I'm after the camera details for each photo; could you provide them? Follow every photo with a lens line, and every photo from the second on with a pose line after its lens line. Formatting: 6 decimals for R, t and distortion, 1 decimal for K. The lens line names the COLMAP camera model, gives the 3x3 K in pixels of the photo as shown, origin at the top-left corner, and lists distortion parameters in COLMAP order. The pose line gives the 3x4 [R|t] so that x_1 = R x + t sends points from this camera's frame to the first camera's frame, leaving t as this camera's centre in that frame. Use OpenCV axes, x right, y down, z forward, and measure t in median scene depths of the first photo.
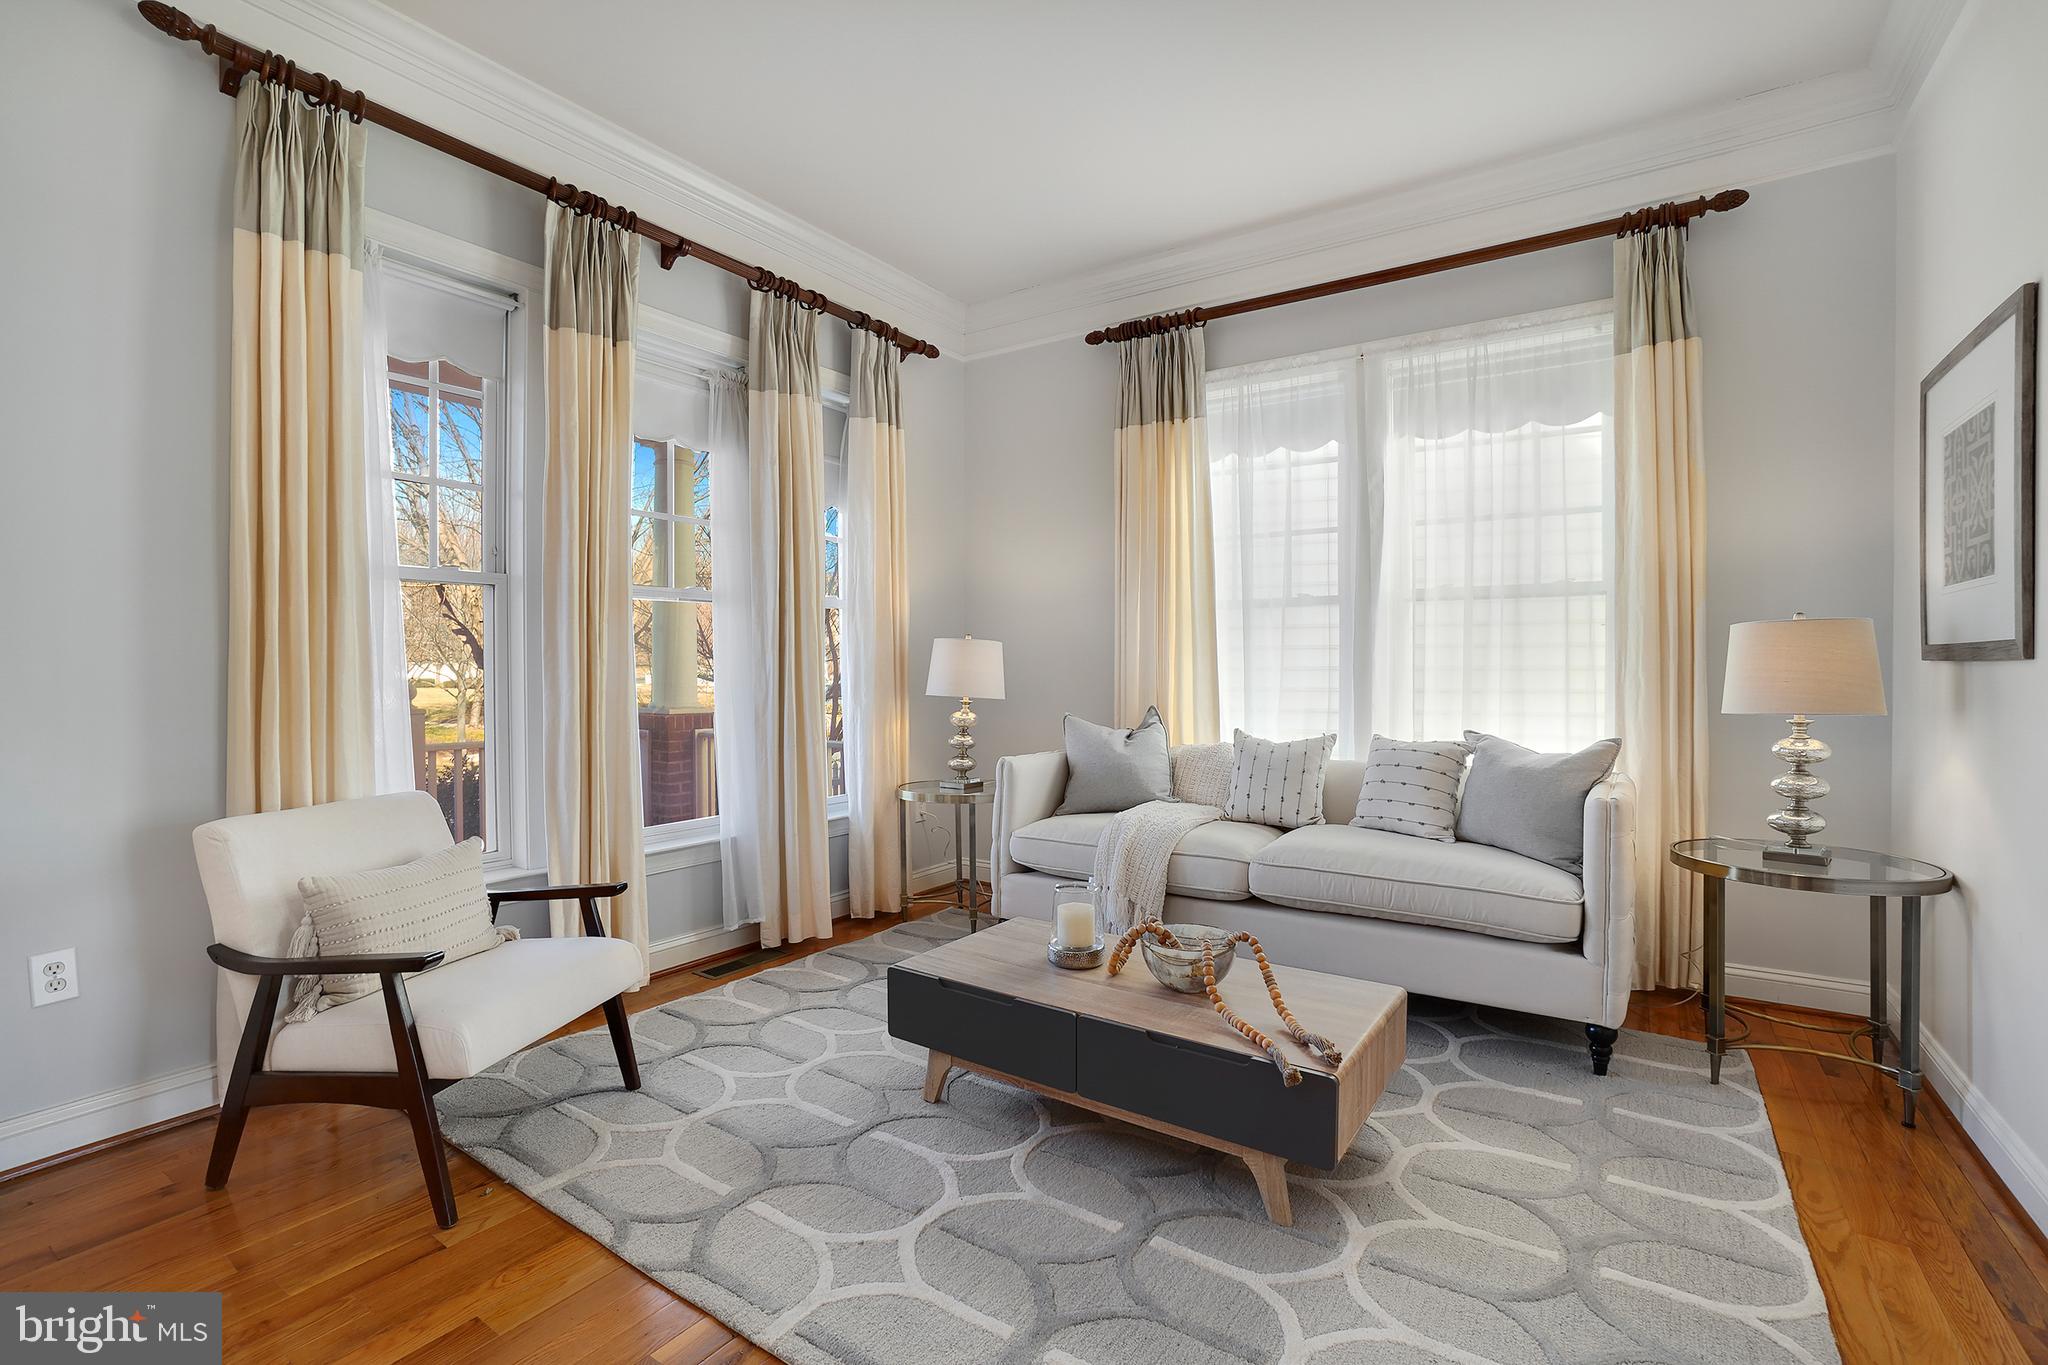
lens RADIAL K [[932.3, 0, 1016.0], [0, 932.3, 680.8], [0, 0, 1]] dist [-0.063413, 0.028226]
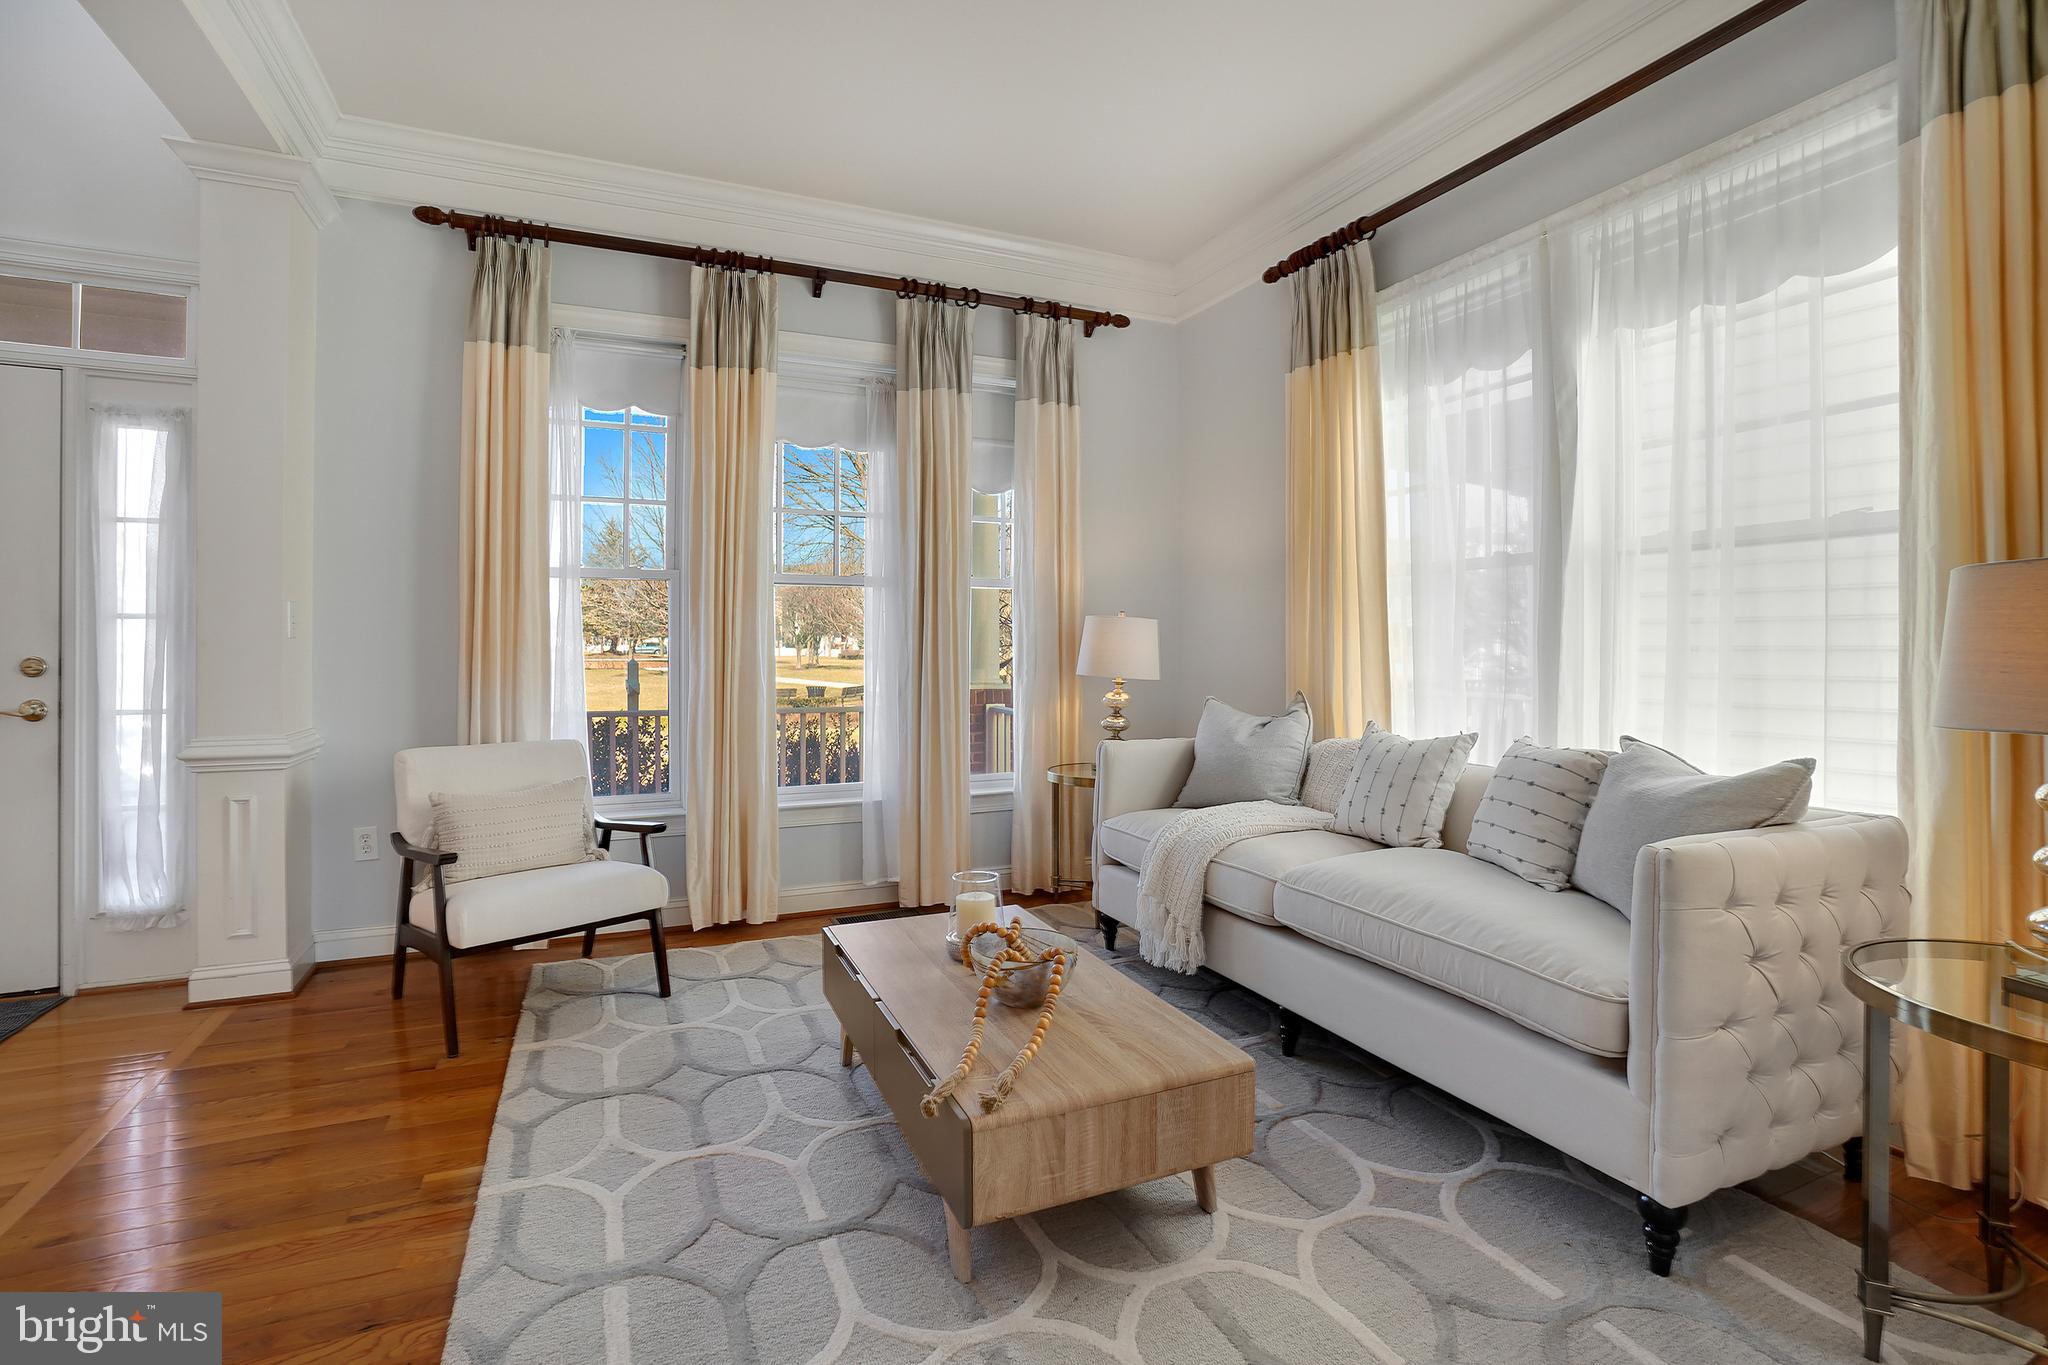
lens RADIAL K [[938.3, 0, 980.6], [0, 938.3, 647.8], [0, 0, 1]] dist [-0.065960, 0.015945]
pose [[0.846016, 0.002008, -0.533154, 0.414615], [-0.008383, 0.999919, -0.009536, -0.002957], [0.533092, 0.012537, 0.845964, 0.135443]]
